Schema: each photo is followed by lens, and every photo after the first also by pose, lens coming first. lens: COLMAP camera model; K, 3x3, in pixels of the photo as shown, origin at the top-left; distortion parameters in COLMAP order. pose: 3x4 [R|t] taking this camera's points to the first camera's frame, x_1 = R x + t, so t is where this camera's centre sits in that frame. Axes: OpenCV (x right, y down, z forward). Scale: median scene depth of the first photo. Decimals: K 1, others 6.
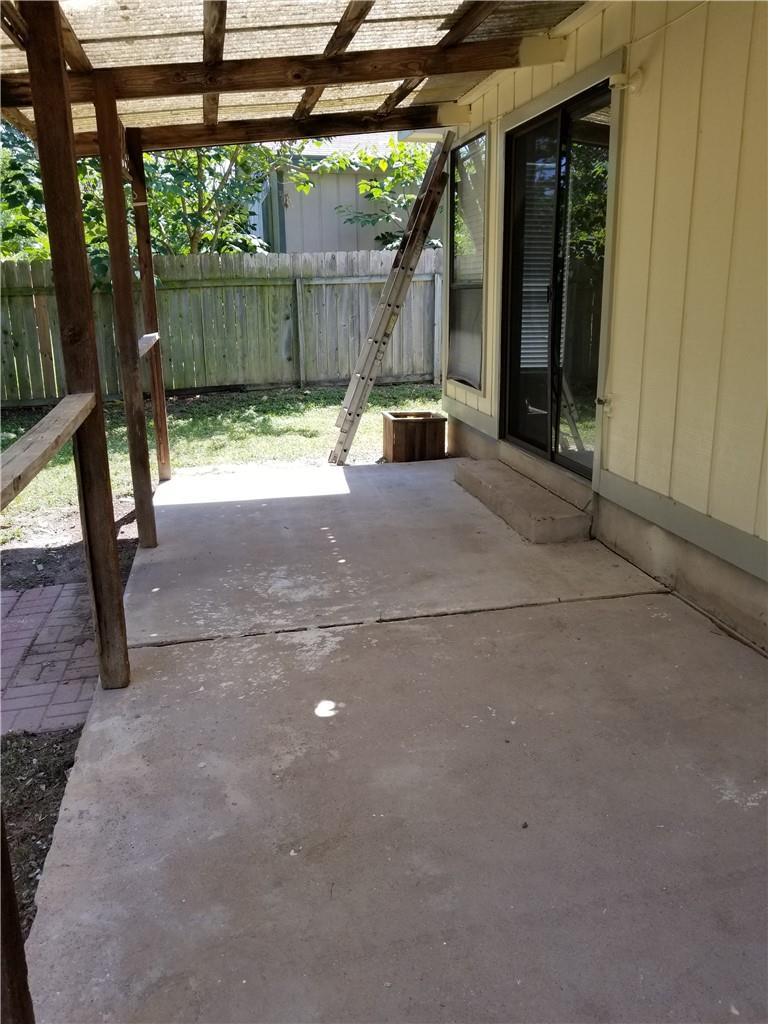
lens RADIAL K [[820.1, 0, 384.0], [0, 820.1, 512.0], [0, 0, 1]] dist [-0.006222, -0.009628]
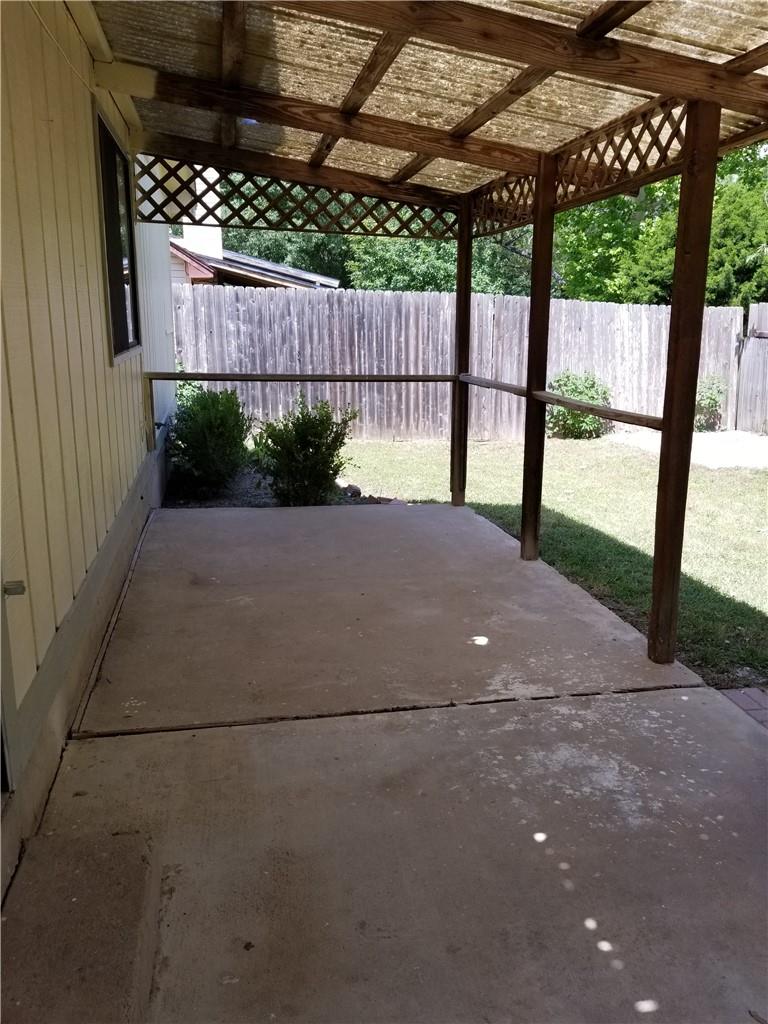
lens RADIAL K [[820.1, 0, 384.0], [0, 820.1, 512.0], [0, 0, 1]] dist [-0.006222, -0.009628]
pose [[-0.999839, -0.013120, 0.012268, 0.060968], [-0.005561, 0.875546, 0.483103, -0.482247], [-0.017080, 0.482957, -0.875477, 1.670764]]
